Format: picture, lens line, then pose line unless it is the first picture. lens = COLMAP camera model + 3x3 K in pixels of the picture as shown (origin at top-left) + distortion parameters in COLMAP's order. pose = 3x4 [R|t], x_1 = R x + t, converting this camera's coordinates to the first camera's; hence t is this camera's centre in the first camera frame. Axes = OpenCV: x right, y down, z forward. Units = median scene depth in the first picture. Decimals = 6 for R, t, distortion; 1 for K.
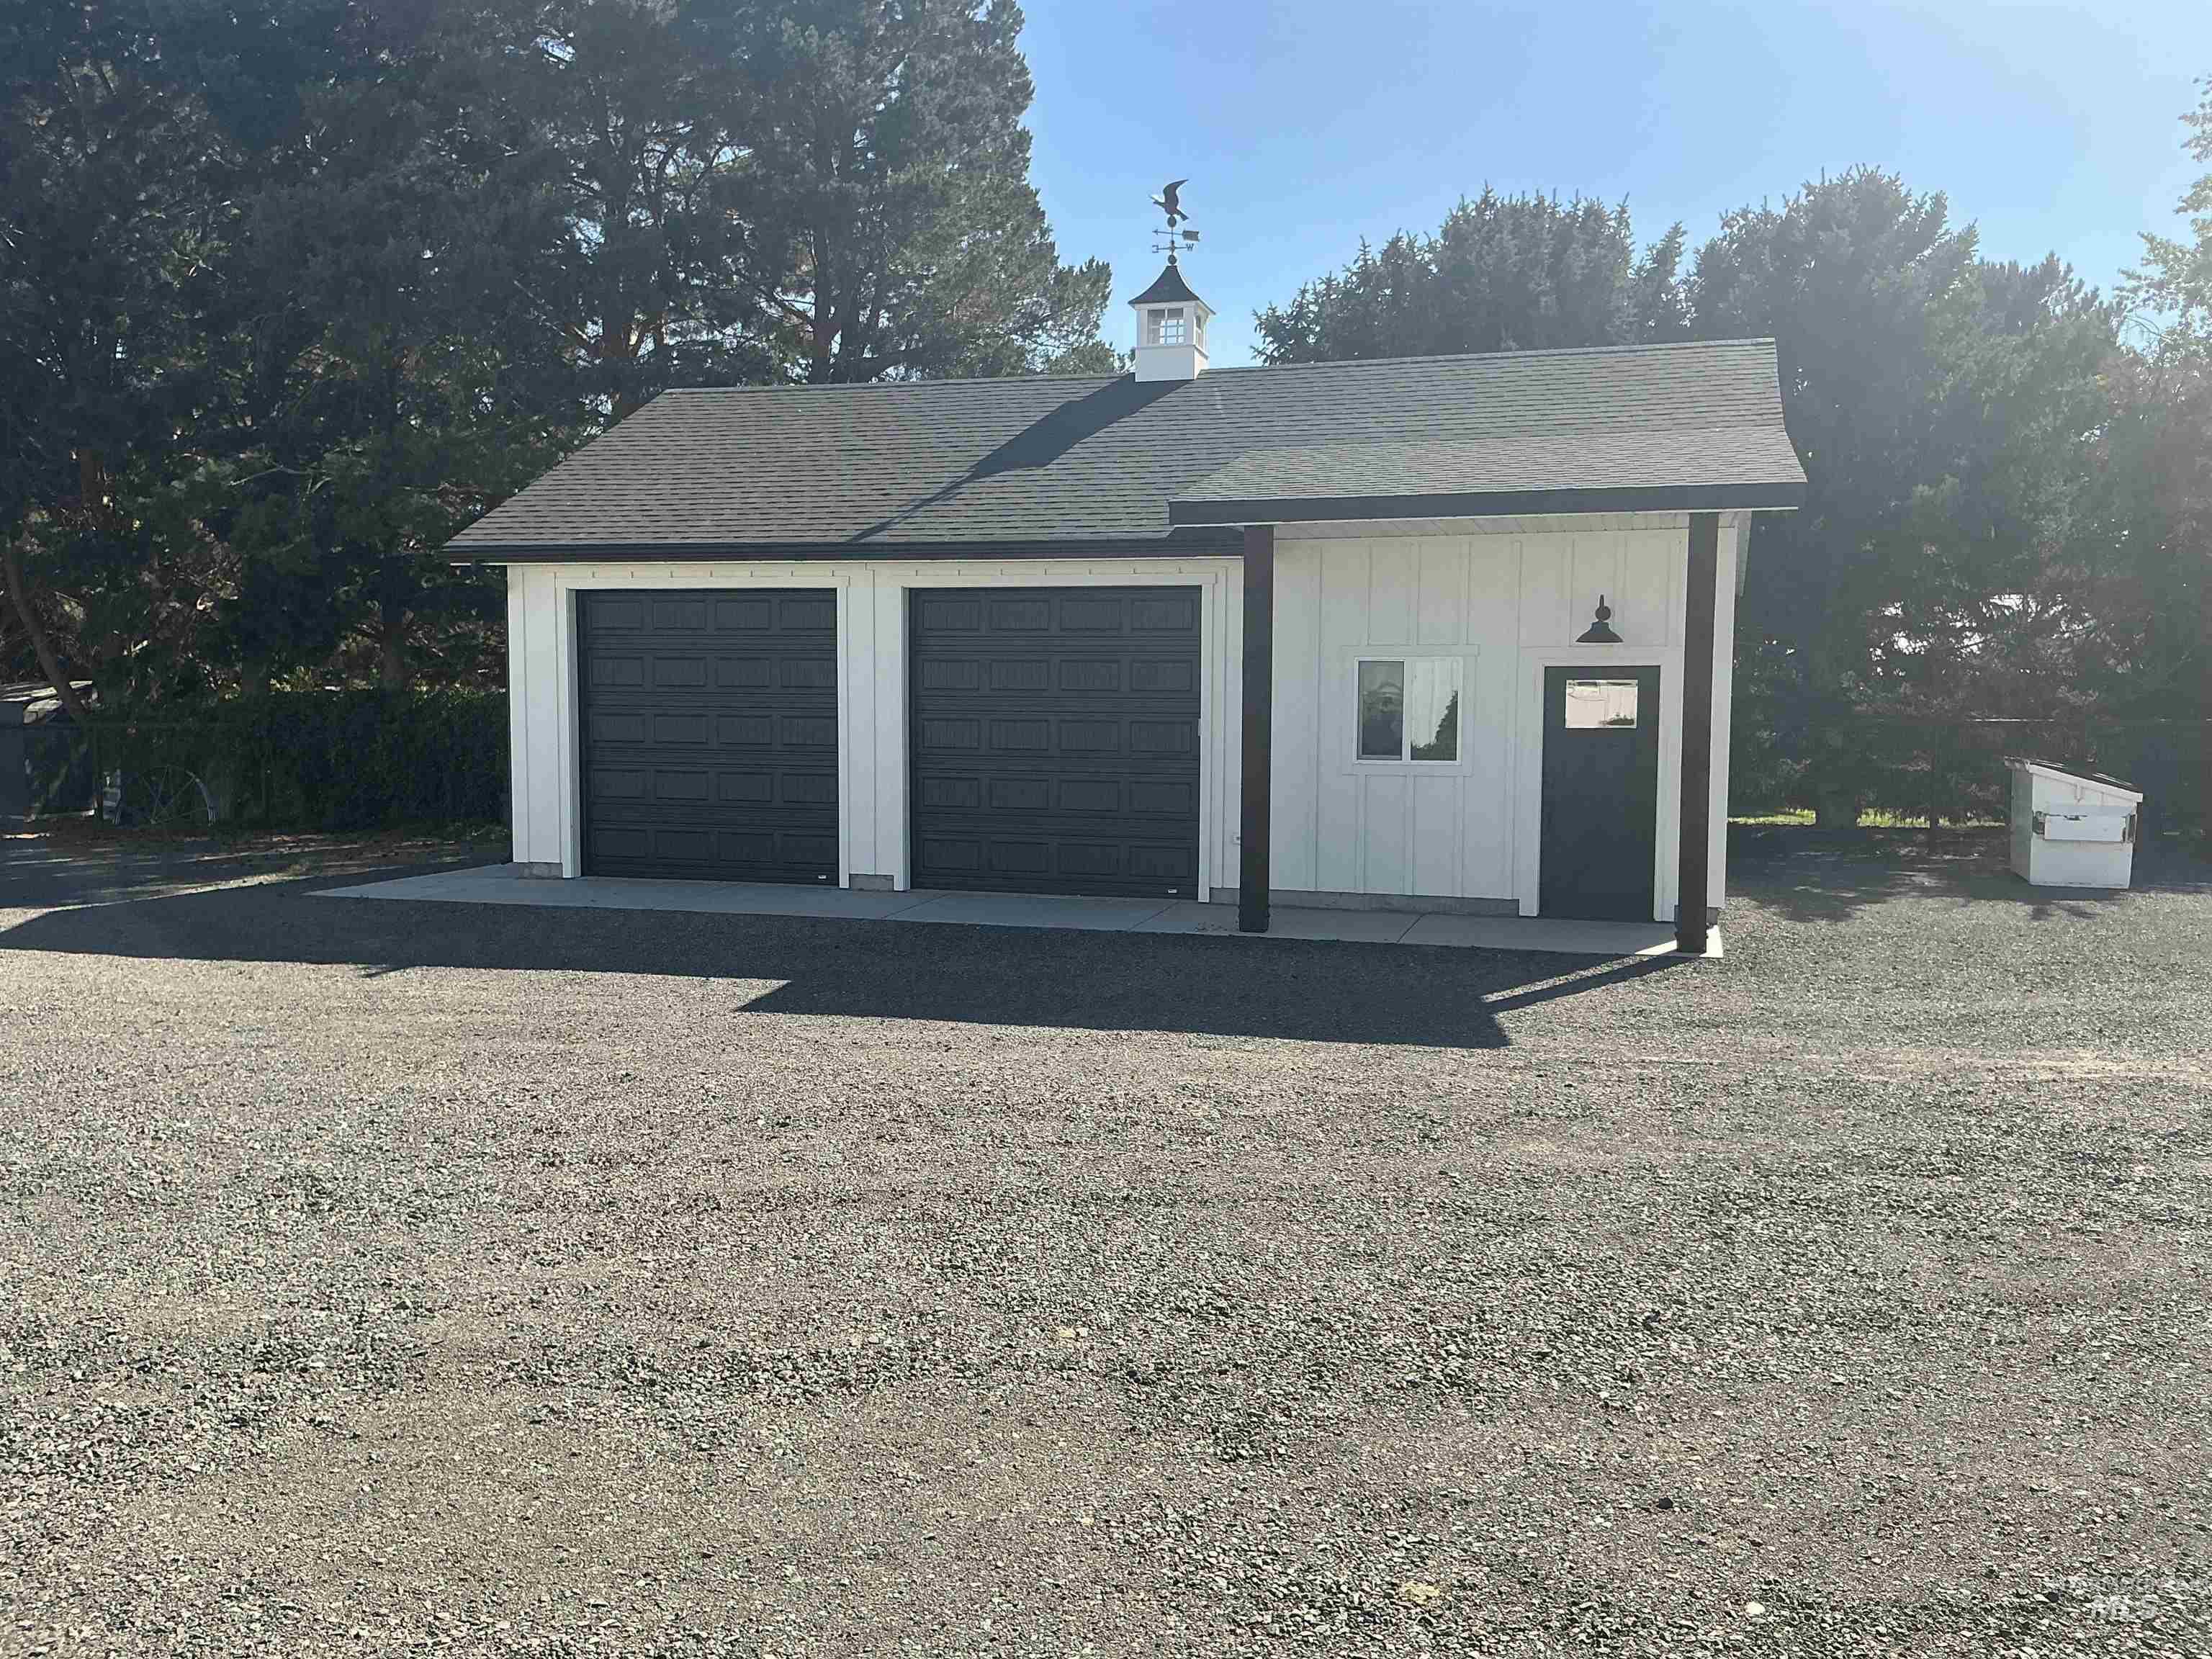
lens RADIAL K [[1804.4, 0, 1106.8], [0, 1804.4, 830.1], [0, 0, 1]] dist [-0.021410, -0.038162]
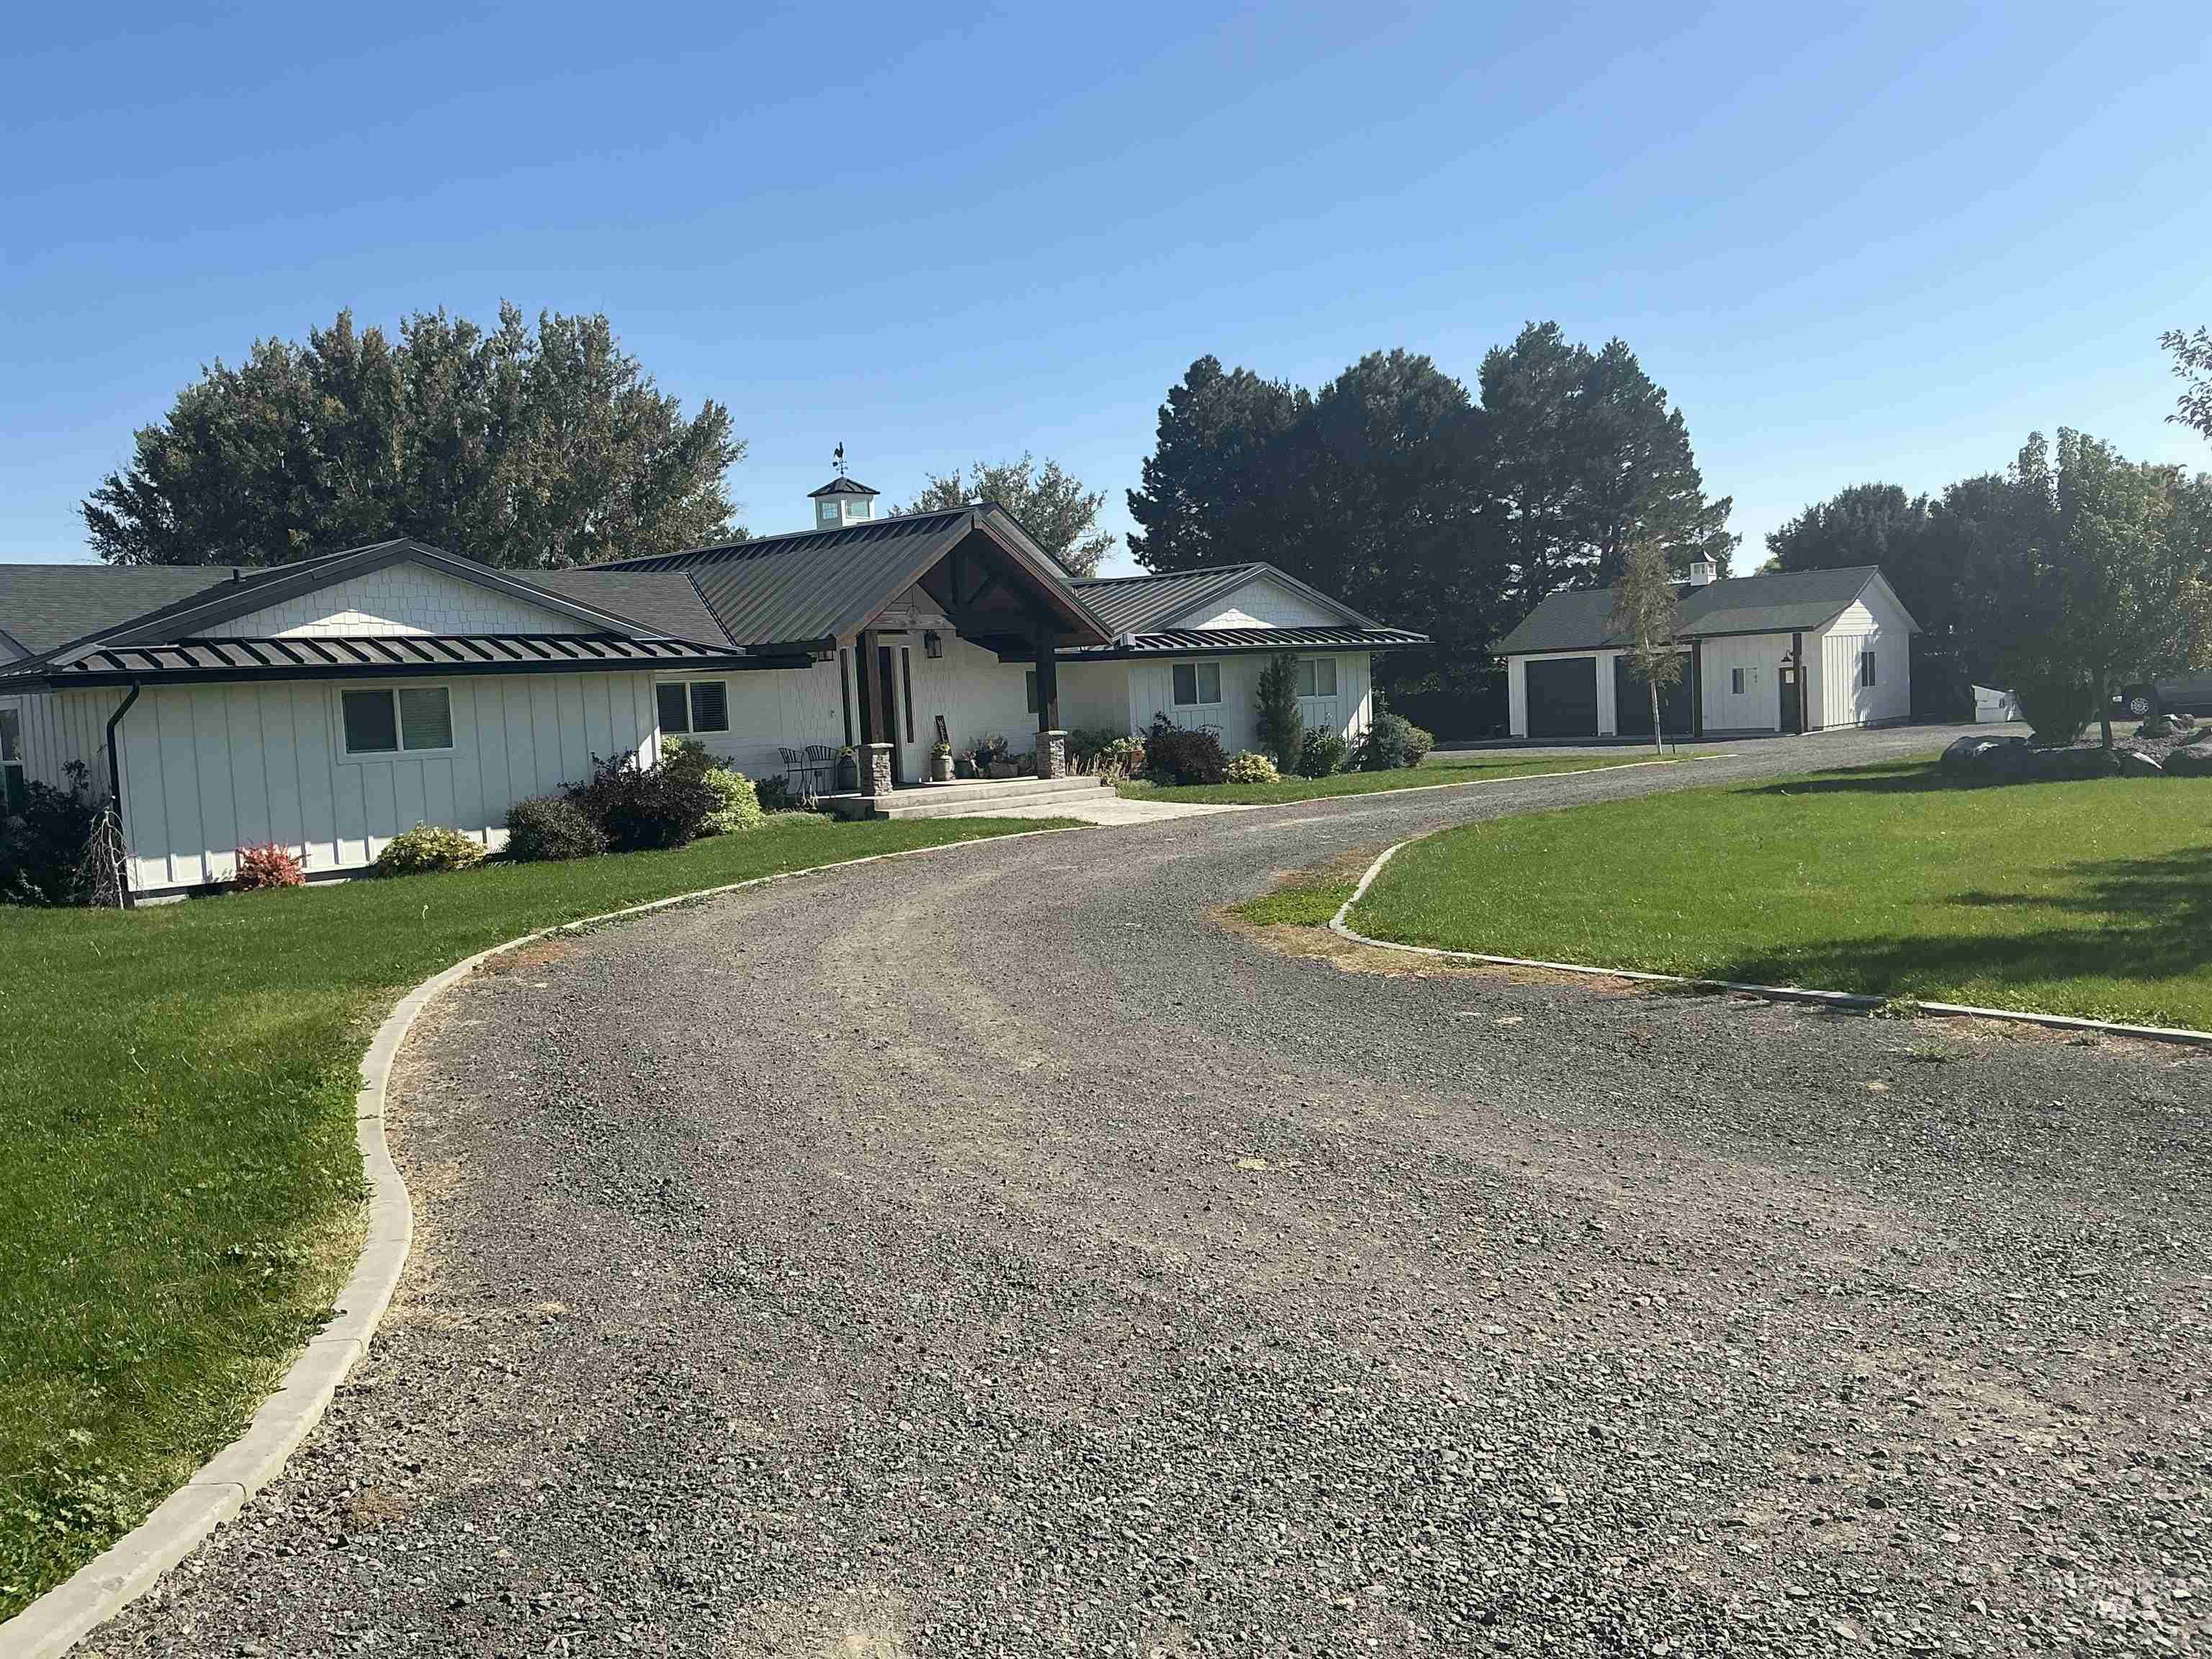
lens RADIAL K [[1804.4, 0, 1106.8], [0, 1804.4, 830.3], [0, 0, 1]] dist [-0.021410, -0.038162]
pose [[0.888780, -0.021949, -0.457808, 0.599681], [0.022076, 0.999743, -0.005073, 0.204526], [0.457802, -0.005597, 0.889037, -2.574279]]
